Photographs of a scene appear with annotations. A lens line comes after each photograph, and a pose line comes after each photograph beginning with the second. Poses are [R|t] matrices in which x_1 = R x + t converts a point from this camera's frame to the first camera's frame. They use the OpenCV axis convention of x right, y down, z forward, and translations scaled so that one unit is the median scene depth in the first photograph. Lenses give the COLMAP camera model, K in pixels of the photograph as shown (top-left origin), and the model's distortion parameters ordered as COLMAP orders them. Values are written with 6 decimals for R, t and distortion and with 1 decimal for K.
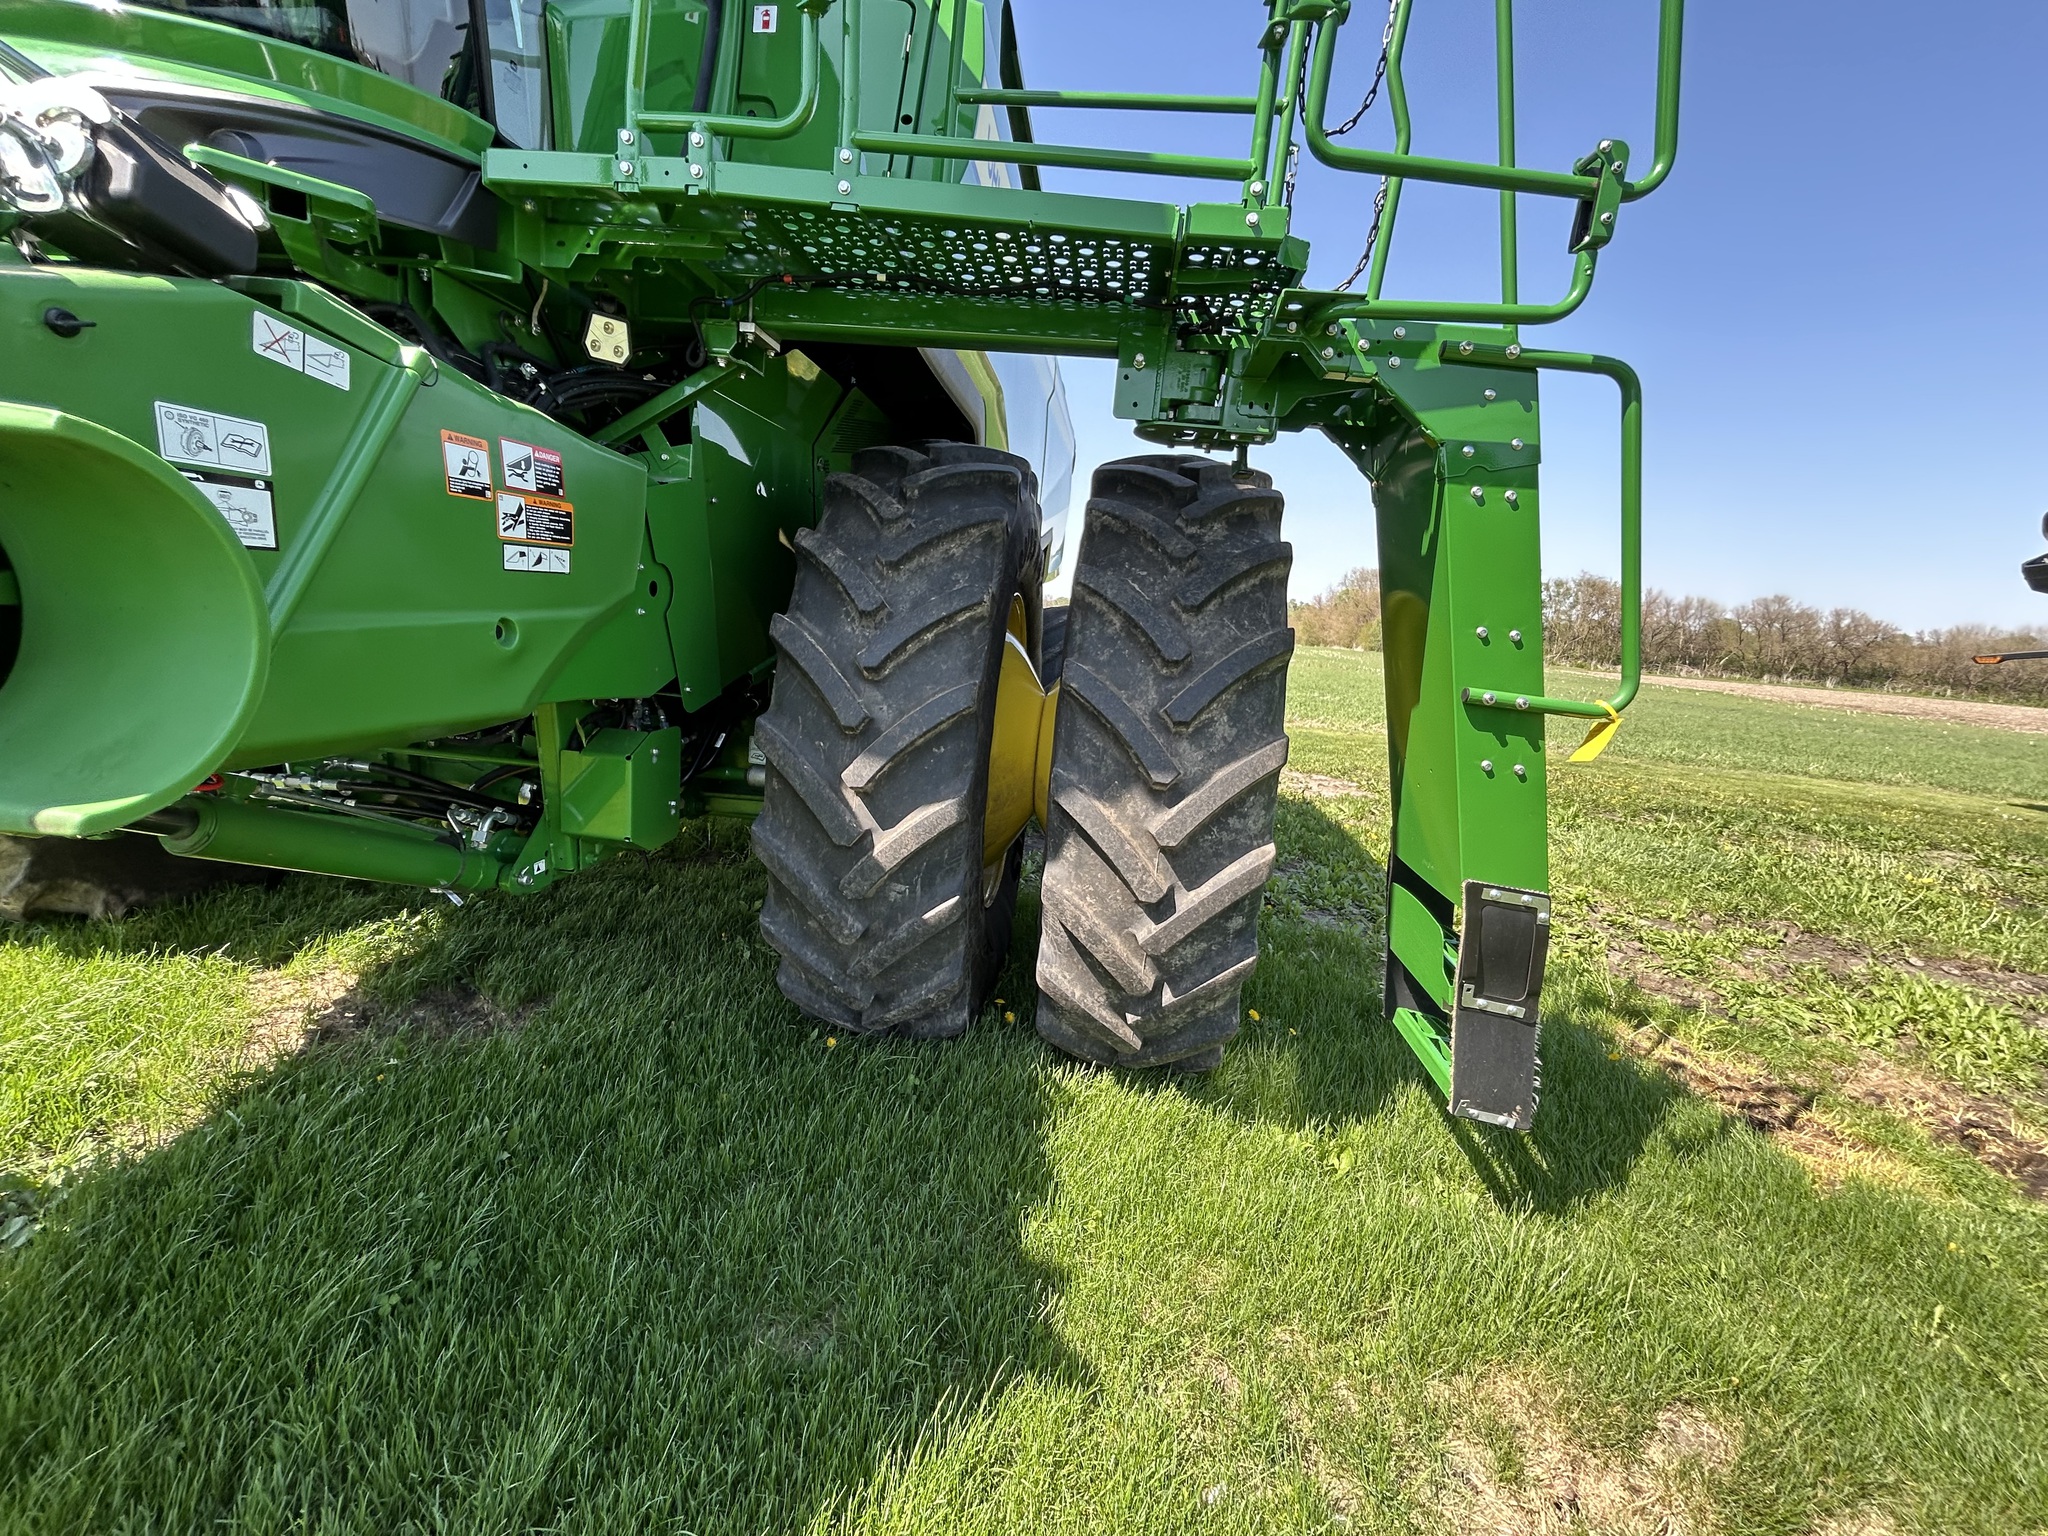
lens RADIAL K [[822.8, 0, 1029.4], [0, 822.8, 765.4], [0, 0, 1]] dist [0.001533, -0.000395]
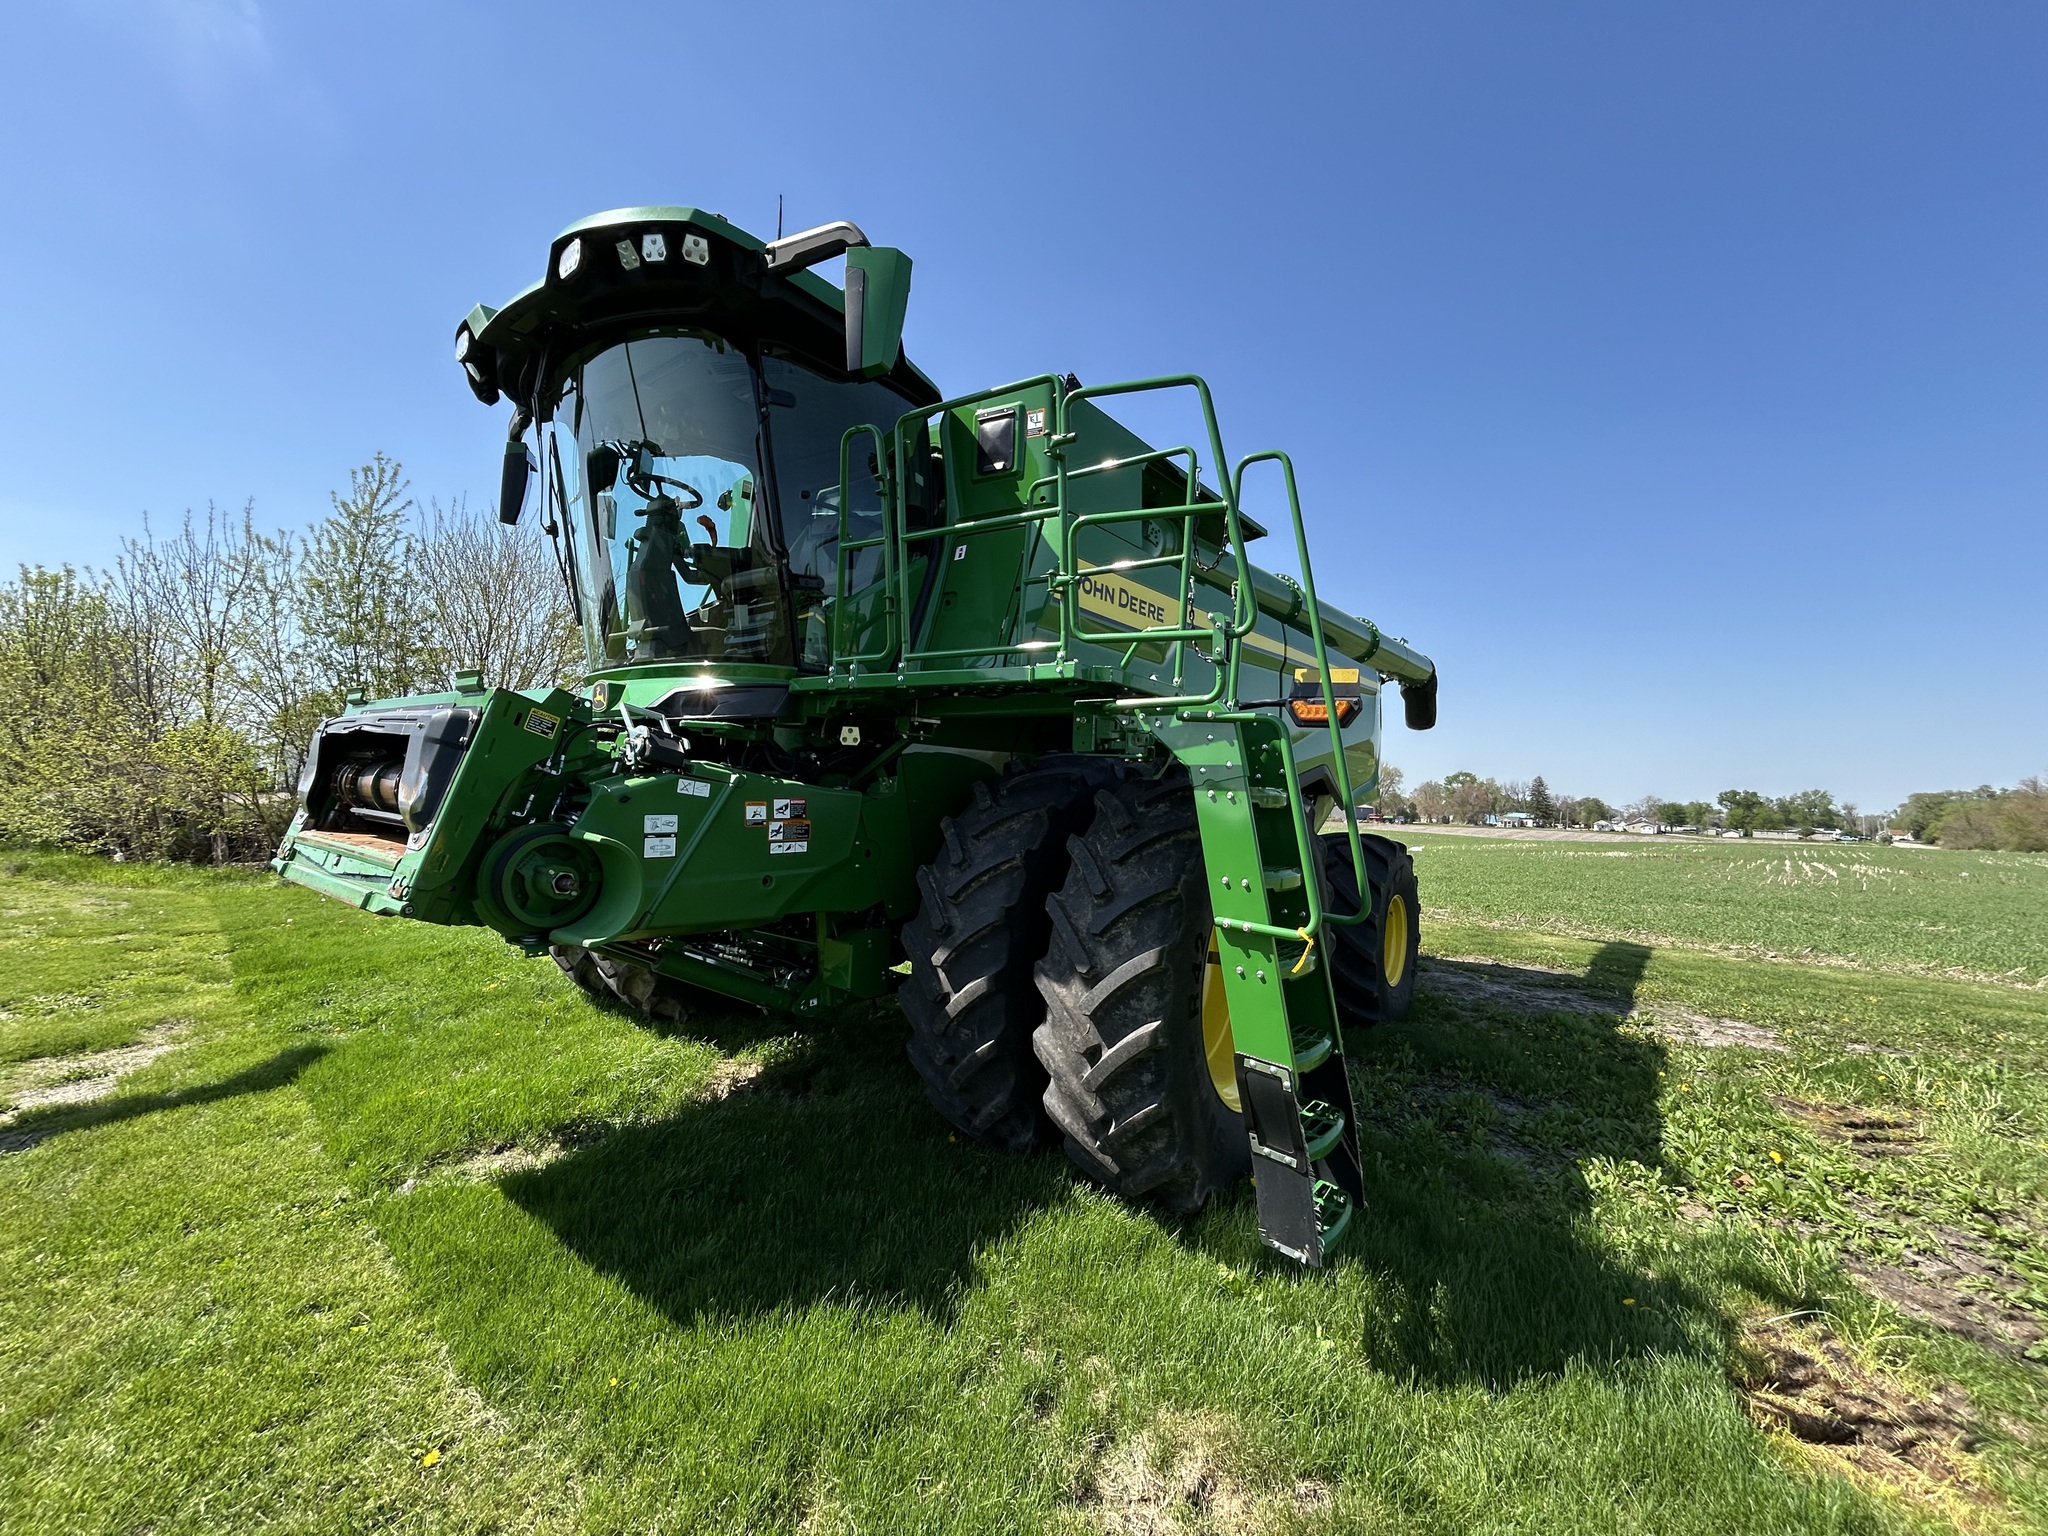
lens RADIAL K [[844.8, 0, 1046.4], [0, 844.8, 775.4], [0, 0, 1]] dist [-0.000190, -0.000168]
pose [[0.856762, -0.060812, -0.512114, 0.927276], [-0.063611, 0.972979, -0.221960, 0.016578], [0.511774, 0.222743, 0.829743, -0.453475]]
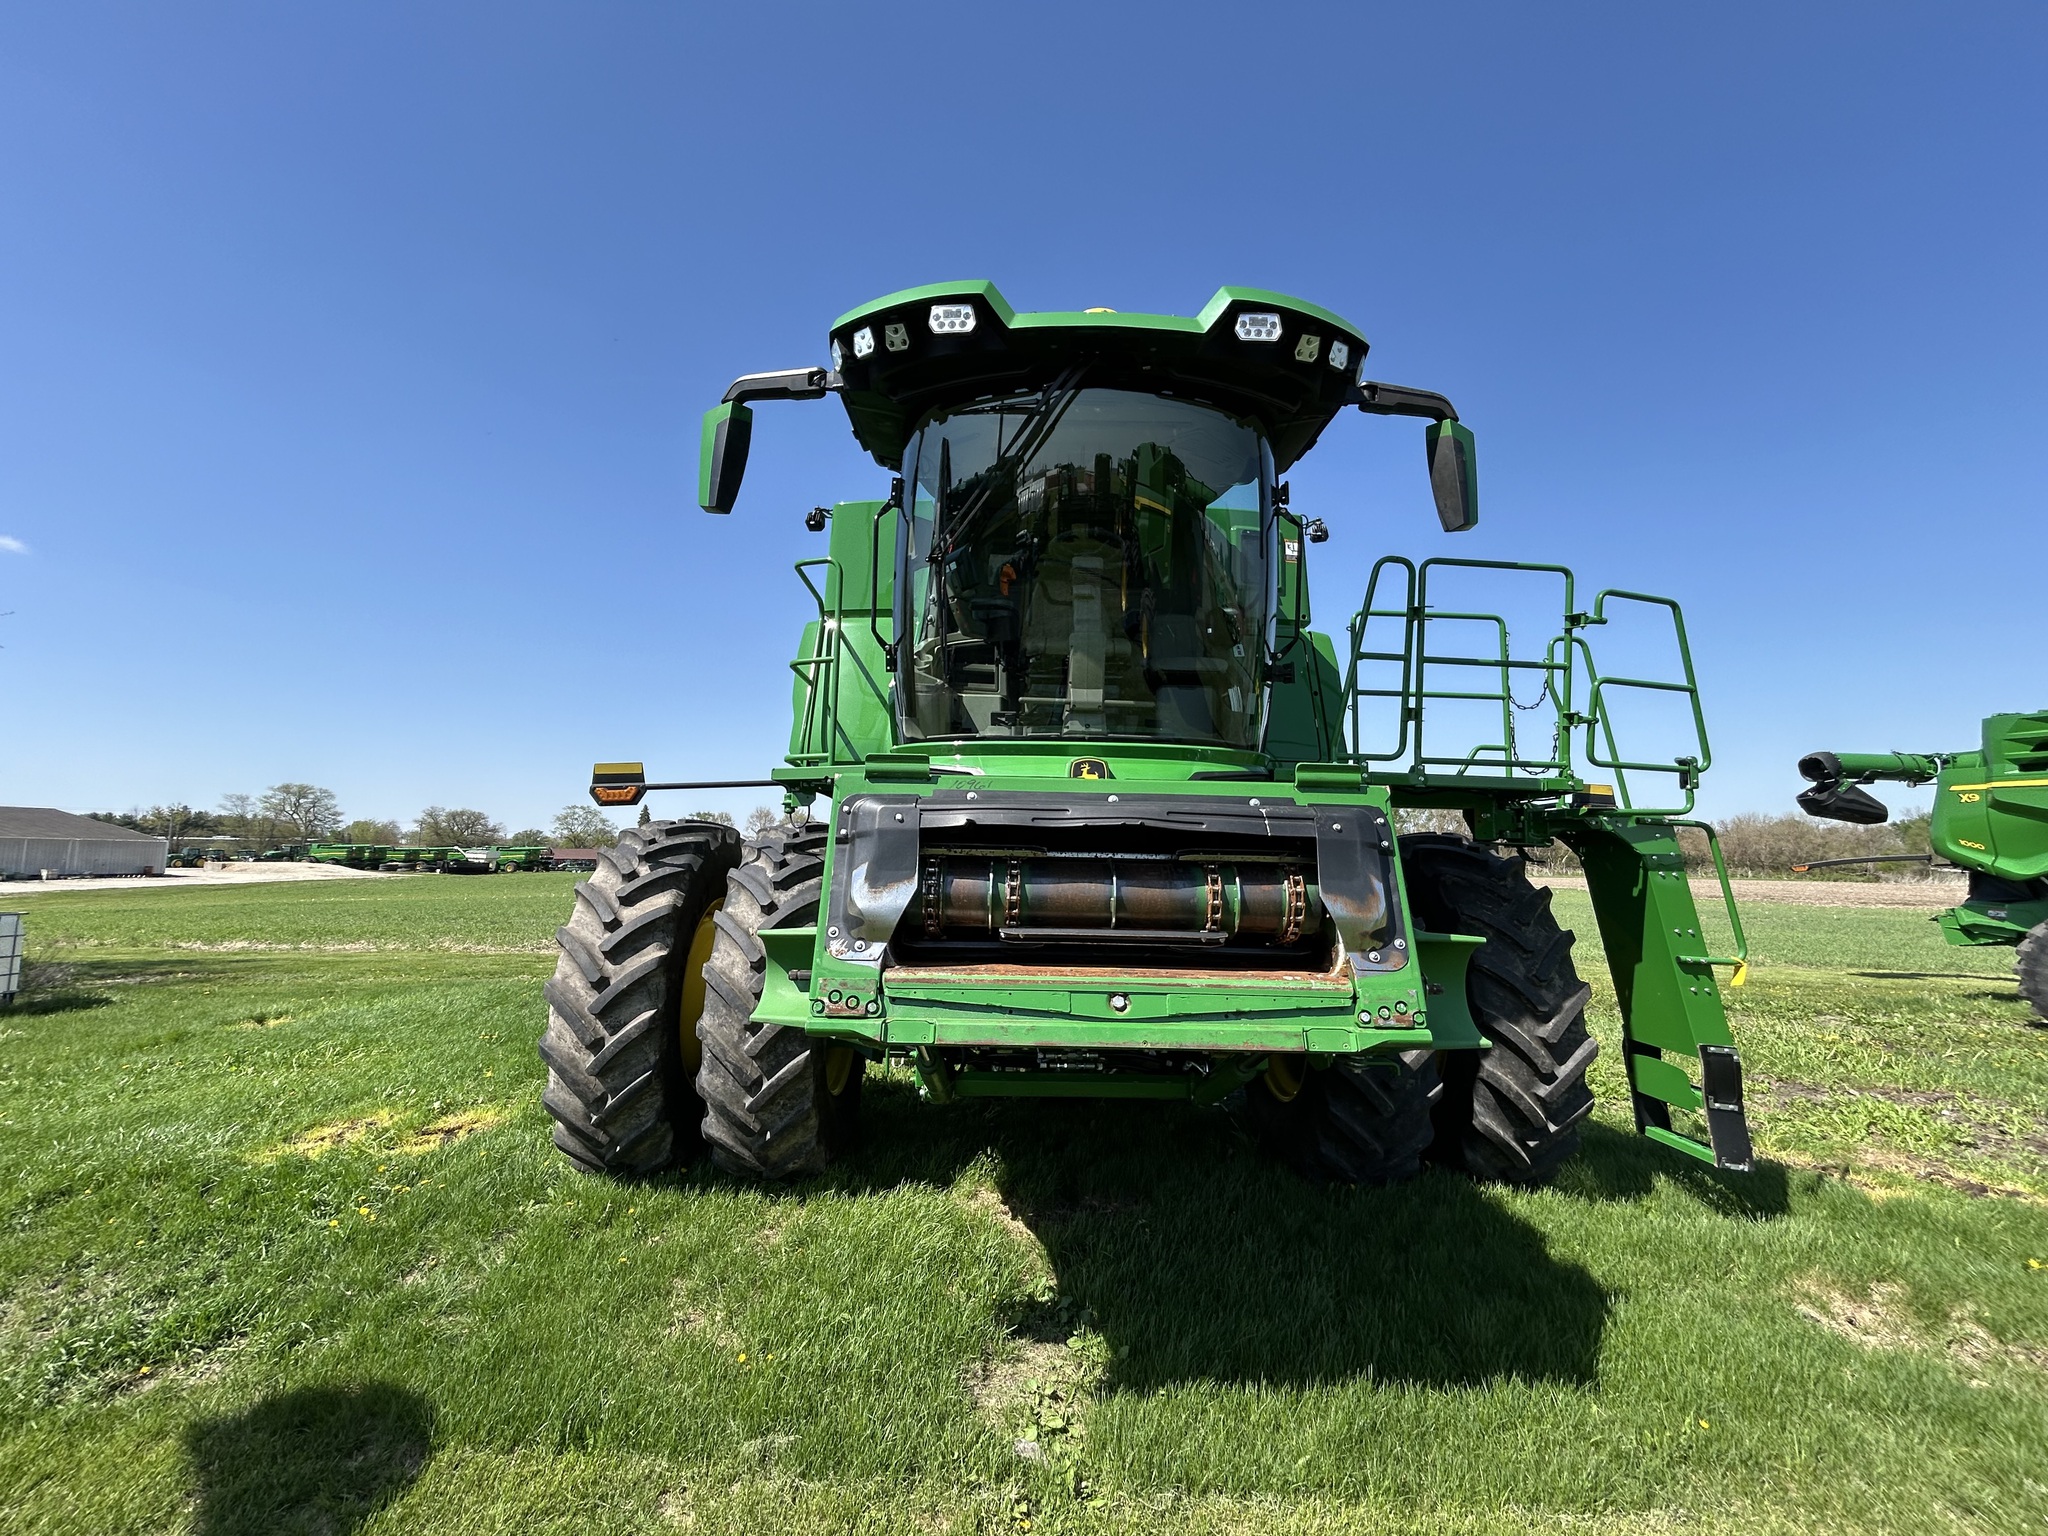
lens RADIAL K [[835.4, 0, 1020.0], [0, 835.4, 766.6], [0, 0, 1]] dist [-0.006690, 0.004641]
pose [[0.989431, -0.053355, 0.134830, -1.360324], [0.089313, 0.956769, -0.276795, -0.101928], [-0.114233, 0.285912, 0.951423, -1.005389]]
